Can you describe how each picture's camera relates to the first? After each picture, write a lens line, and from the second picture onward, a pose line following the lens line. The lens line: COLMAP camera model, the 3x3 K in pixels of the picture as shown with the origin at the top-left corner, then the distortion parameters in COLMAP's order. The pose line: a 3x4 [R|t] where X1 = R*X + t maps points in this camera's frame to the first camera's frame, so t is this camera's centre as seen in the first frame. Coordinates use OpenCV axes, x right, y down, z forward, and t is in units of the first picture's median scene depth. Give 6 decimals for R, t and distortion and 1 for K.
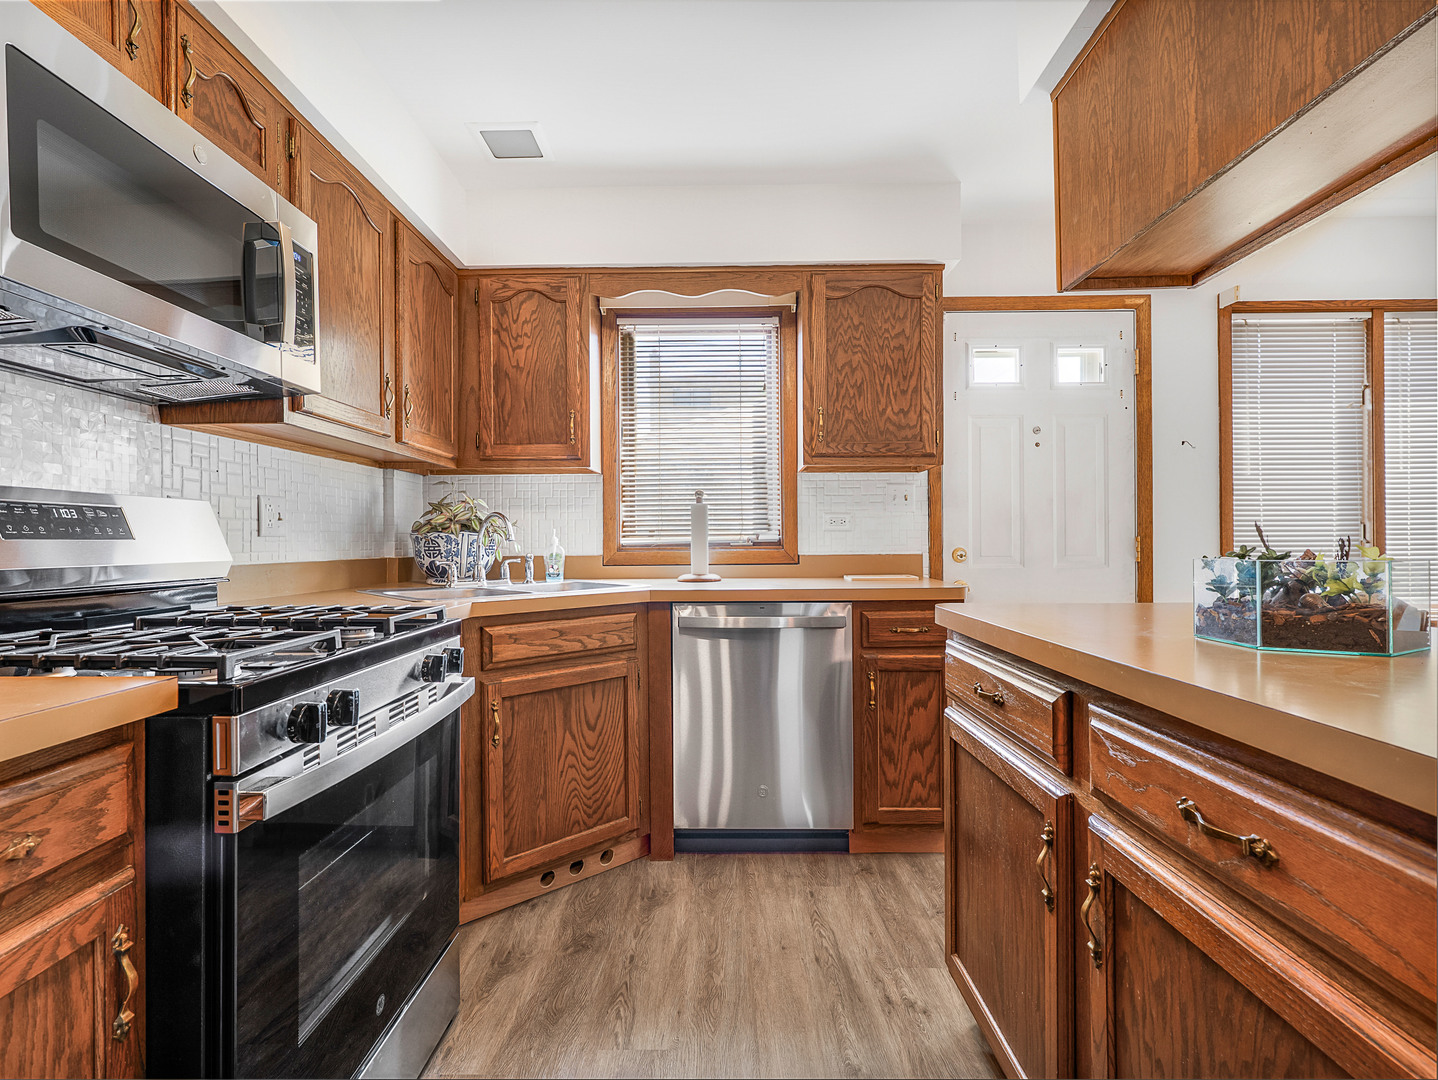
lens RADIAL K [[709.4, 0, 712.3], [0, 709.4, 540.3], [0, 0, 1]] dist [0.006795, -0.002648]
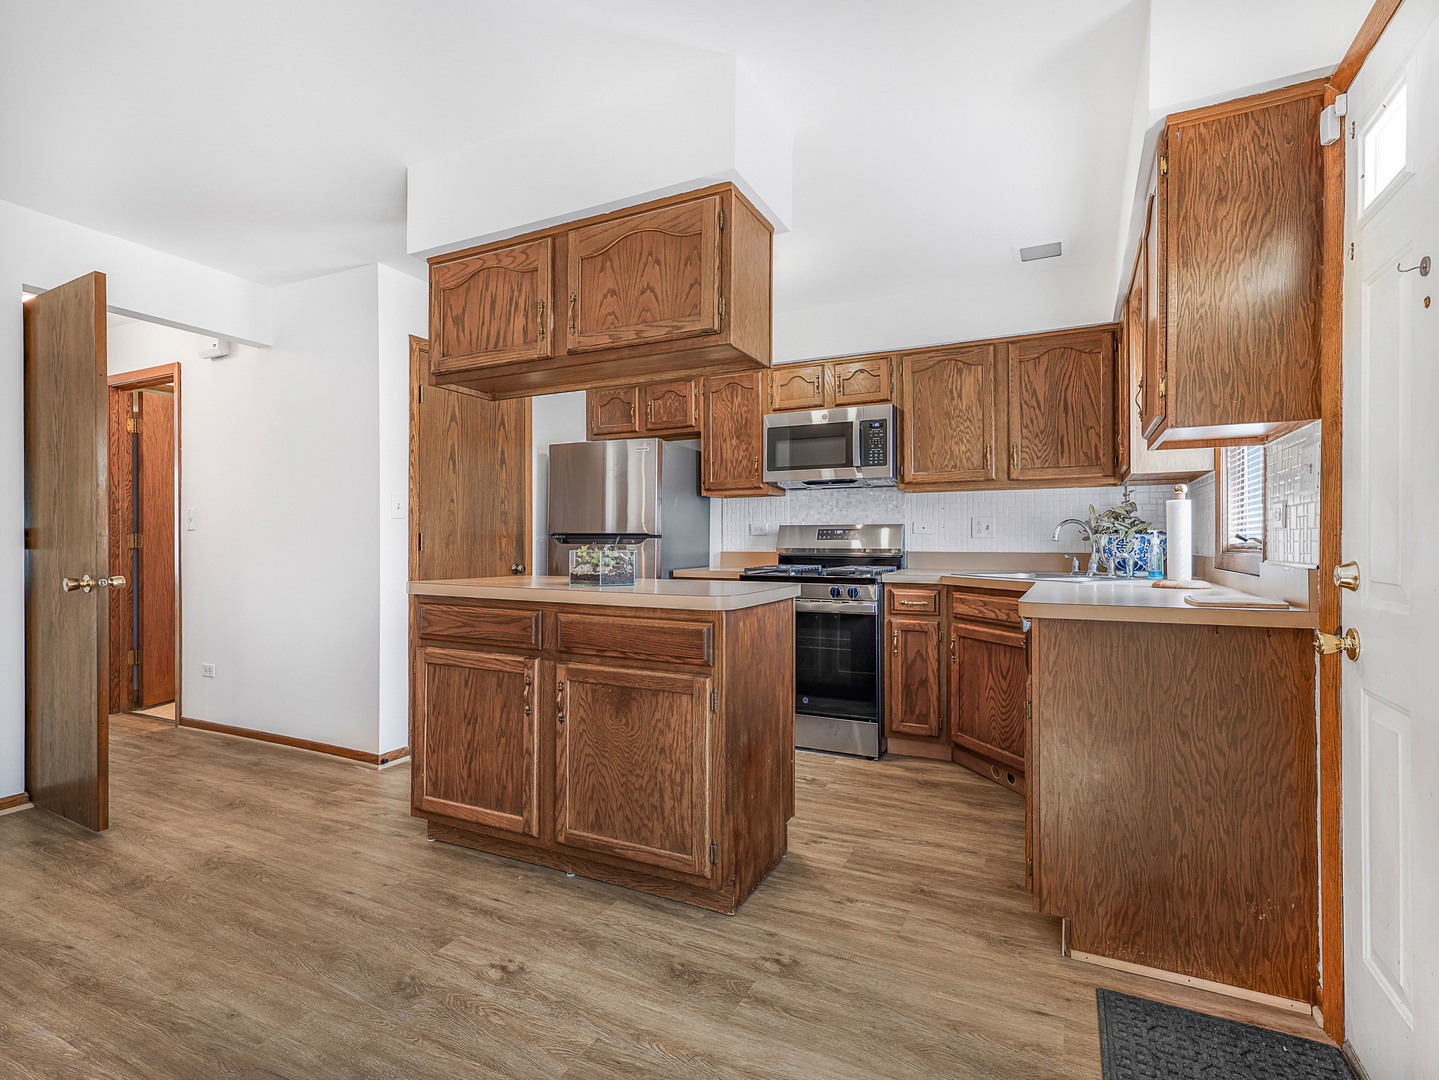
lens RADIAL K [[709.9, 0, 715.7], [0, 709.9, 539.4], [0, 0, 1]] dist [0.006795, -0.002648]
pose [[-0.432620, 0.004911, -0.901563, 1.091032], [0.003328, 0.999987, 0.003850, -0.008653], [0.901570, -0.001334, -0.432631, 0.910166]]
